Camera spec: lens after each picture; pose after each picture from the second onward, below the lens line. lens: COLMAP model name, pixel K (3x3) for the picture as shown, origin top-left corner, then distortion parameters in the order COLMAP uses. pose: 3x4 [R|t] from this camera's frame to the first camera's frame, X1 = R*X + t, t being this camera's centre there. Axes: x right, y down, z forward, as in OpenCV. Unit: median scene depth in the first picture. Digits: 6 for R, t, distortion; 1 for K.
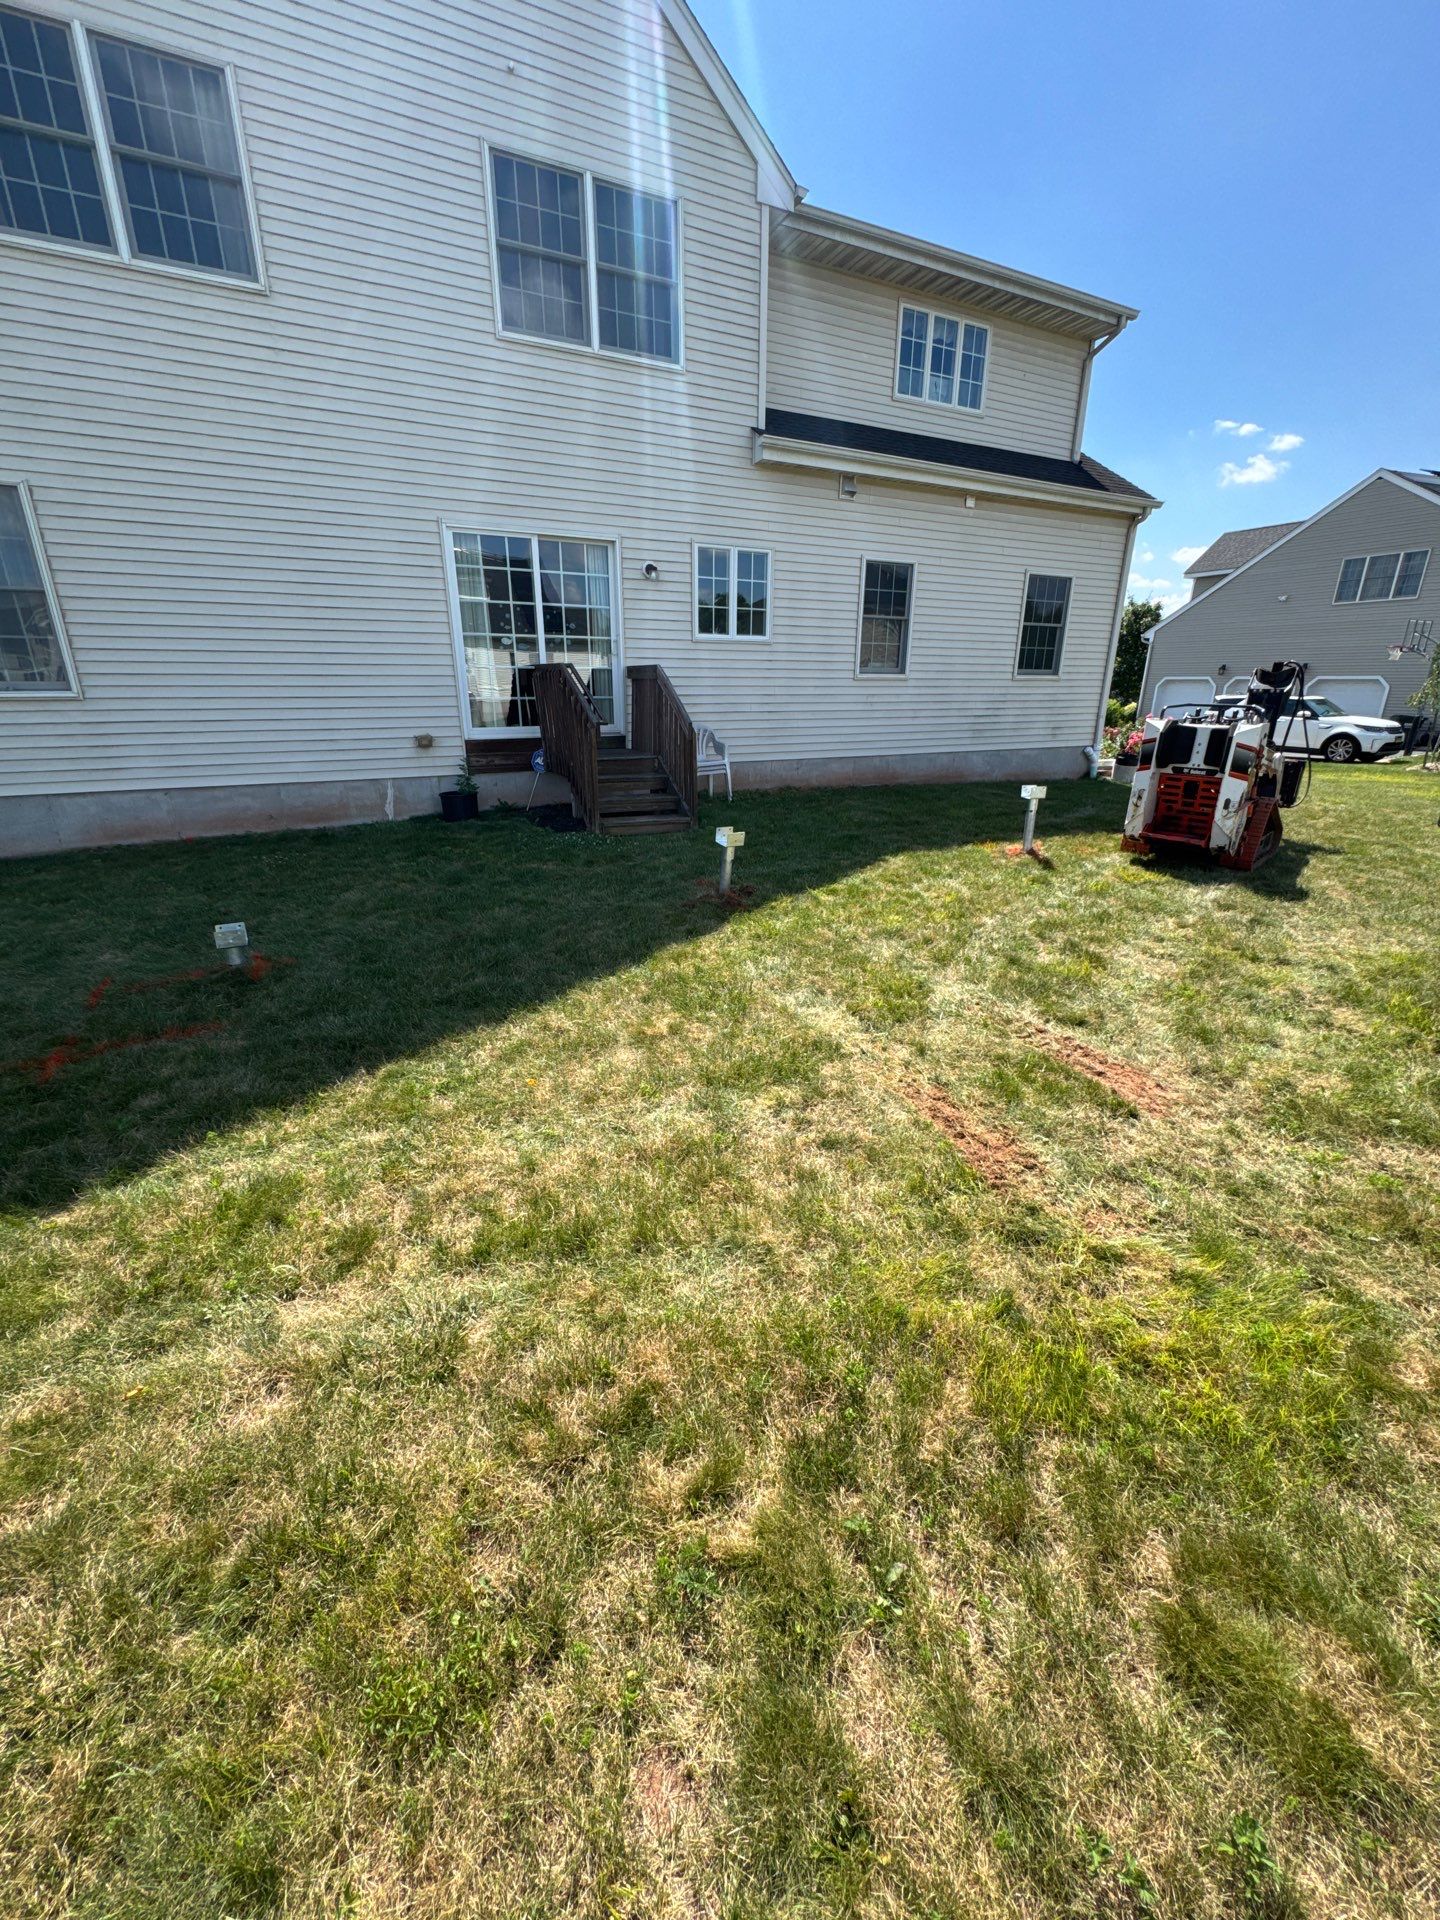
lens RADIAL K [[763.2, 0, 723.6], [0, 763.2, 962.9], [0, 0, 1]] dist [-0.001976, -0.000486]
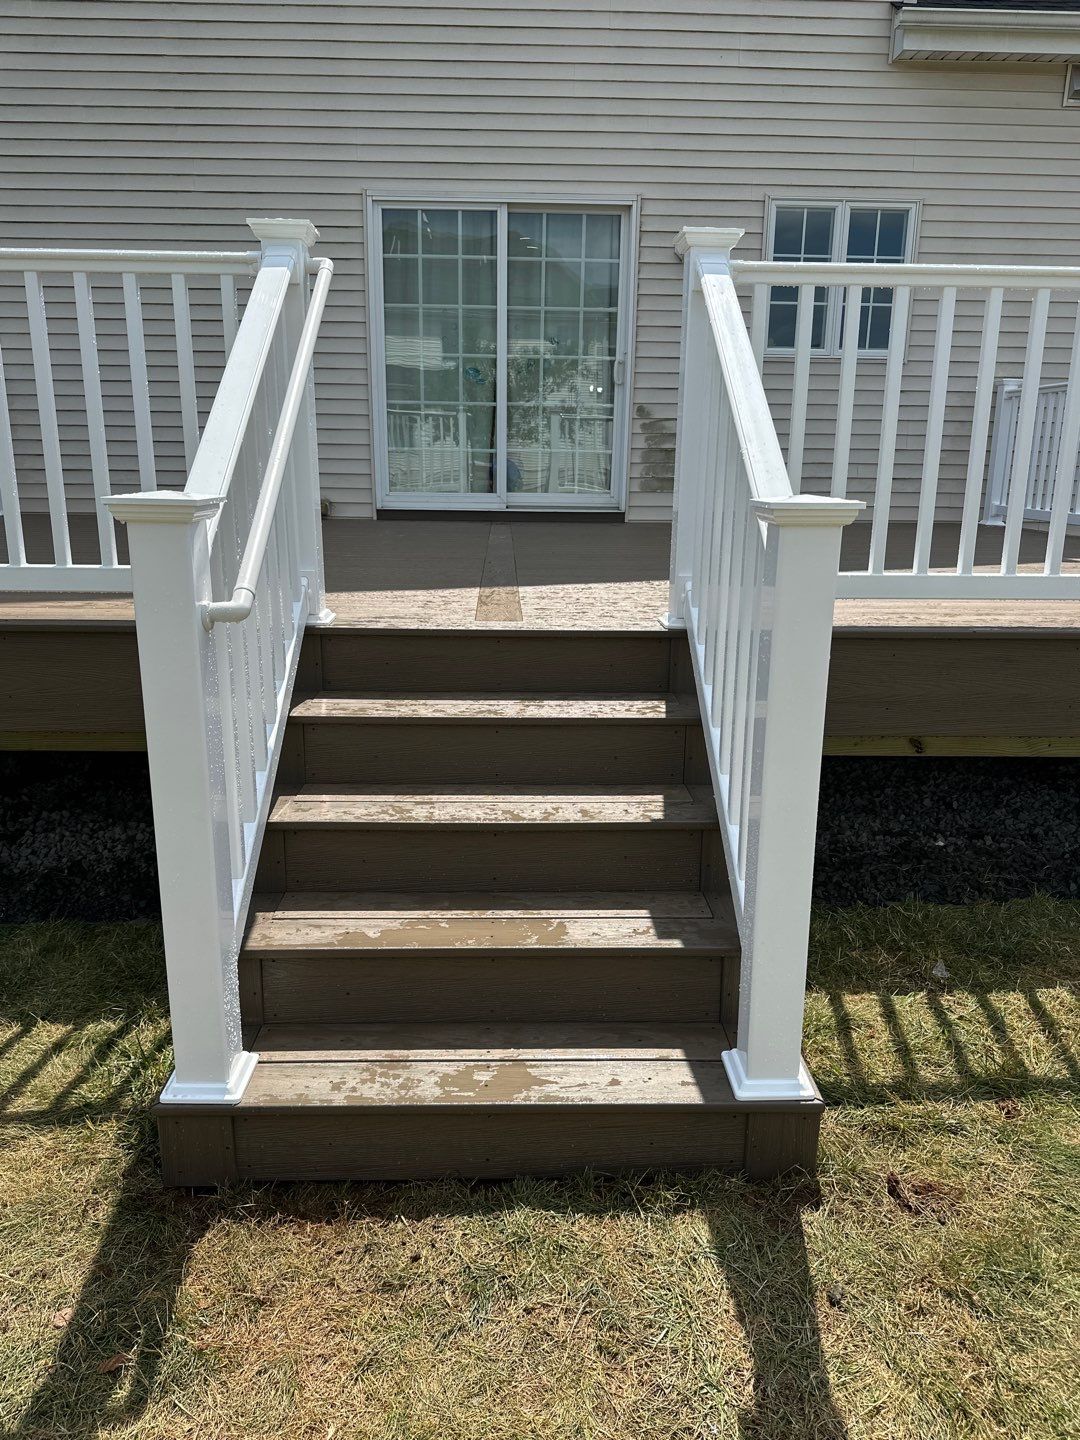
lens RADIAL K [[1023.2, 0, 540.0], [0, 1023.2, 720.0], [0, 0, 1]] dist [0.066603, -0.097520]
pose [[0.904653, 0.113705, -0.410699, 0.171210], [-0.155569, 0.985351, -0.069871, -0.060179], [0.396738, 0.127101, 0.909090, 0.230167]]
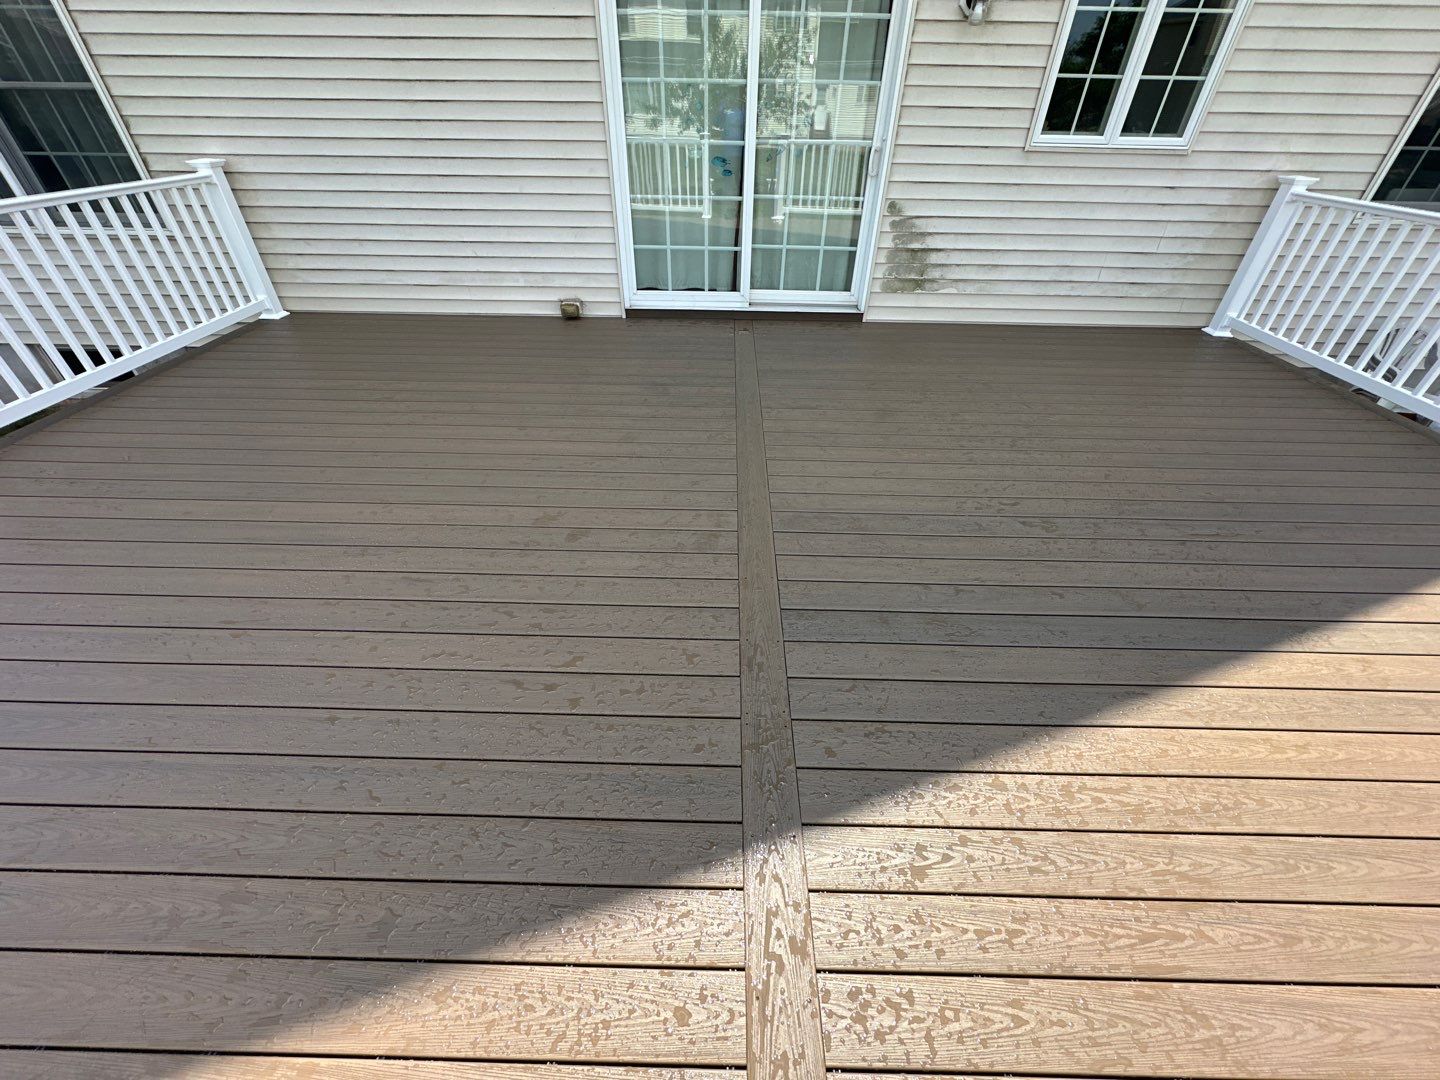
lens RADIAL K [[575.2, 0, 720.9], [0, 575.2, 537.0], [0, 0, 1]] dist [-0.003077, -0.000007]
pose [[0.886716, 0.286448, -0.362881, -0.004263], [-0.168229, 0.931030, 0.323854, -0.256648], [0.430620, -0.226119, 0.873749, 0.475292]]
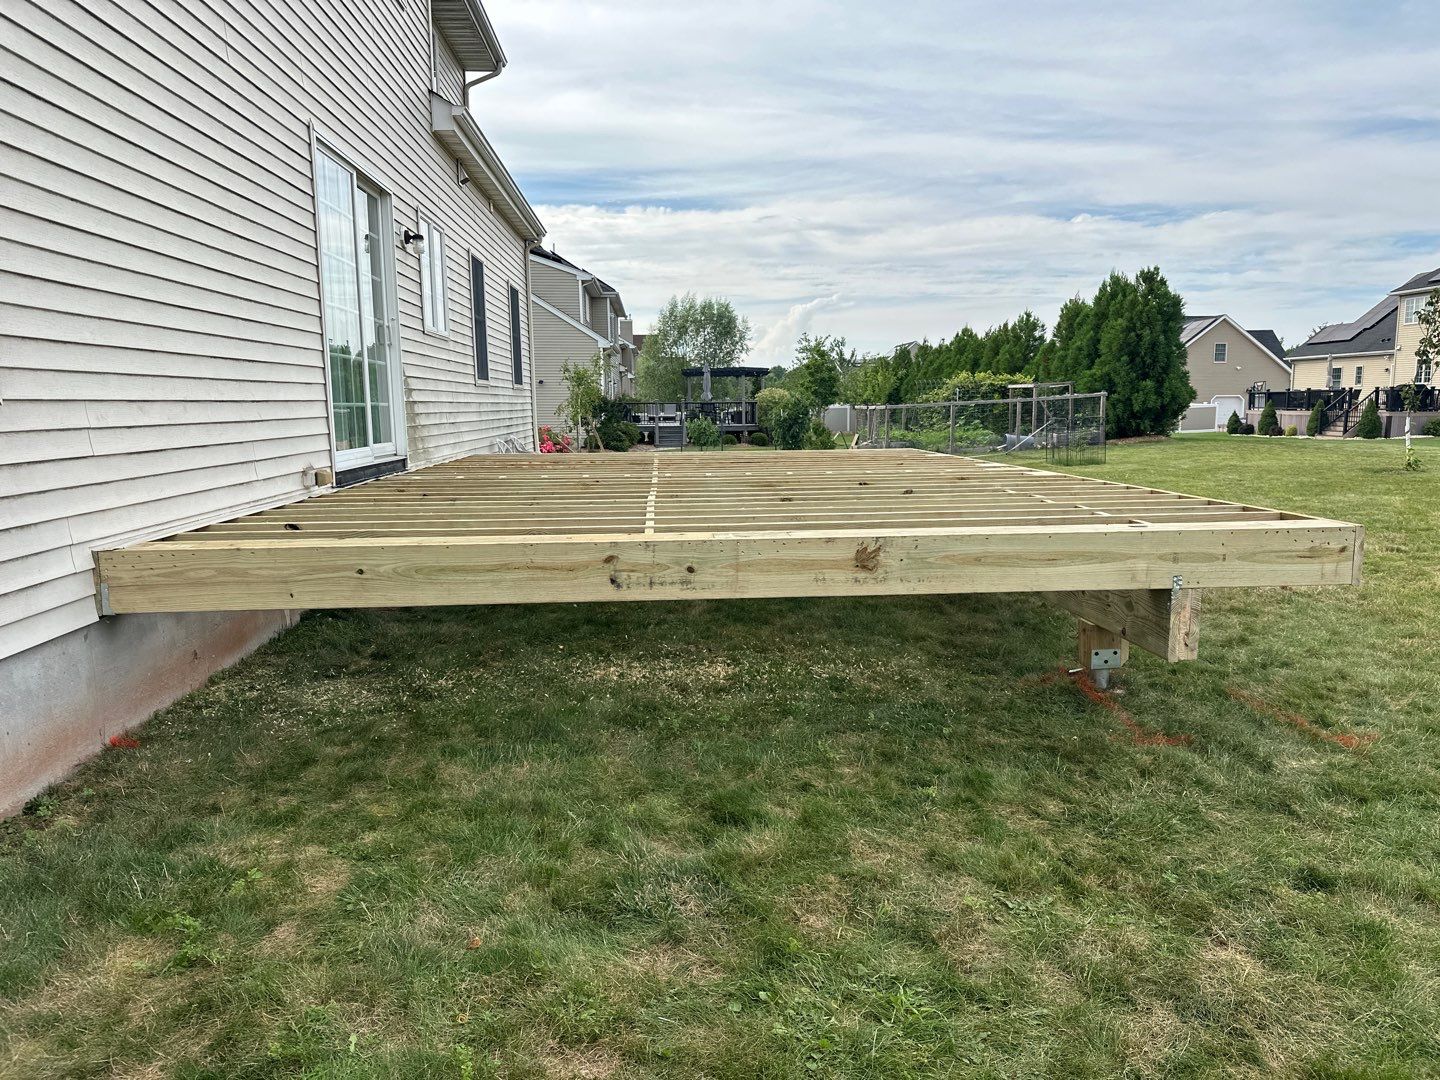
lens RADIAL K [[1001.4, 0, 730.3], [0, 1001.4, 539.9], [0, 0, 1]] dist [0.103219, -0.159361]
pose [[0.389975, -0.130984, 0.911462, -0.848773], [0.328187, 0.944601, -0.004671, -0.127758], [-0.860356, 0.300951, 0.411359, 0.395411]]
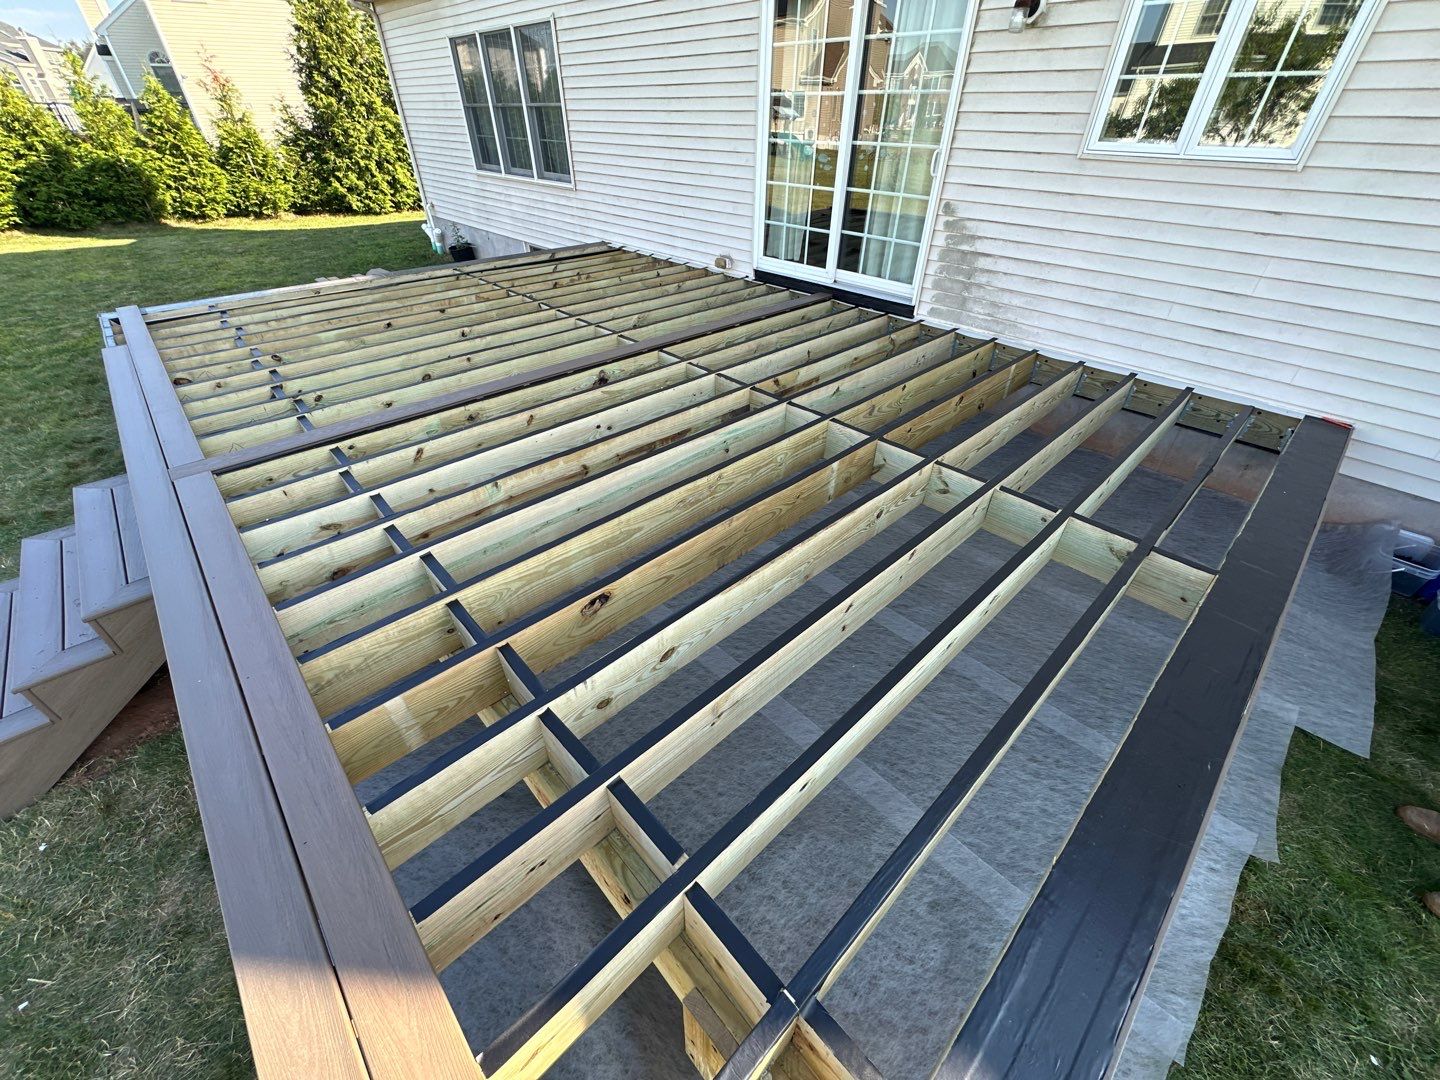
lens RADIAL K [[573.7, 0, 722.8], [0, 573.7, 536.5], [0, 0, 1]] dist [-0.004074, 0.000635]
pose [[0.287243, 0.571285, -0.768846, 0.334980], [-0.332776, 0.812194, 0.479168, -0.316851], [0.898193, 0.118216, 0.423407, 0.646447]]
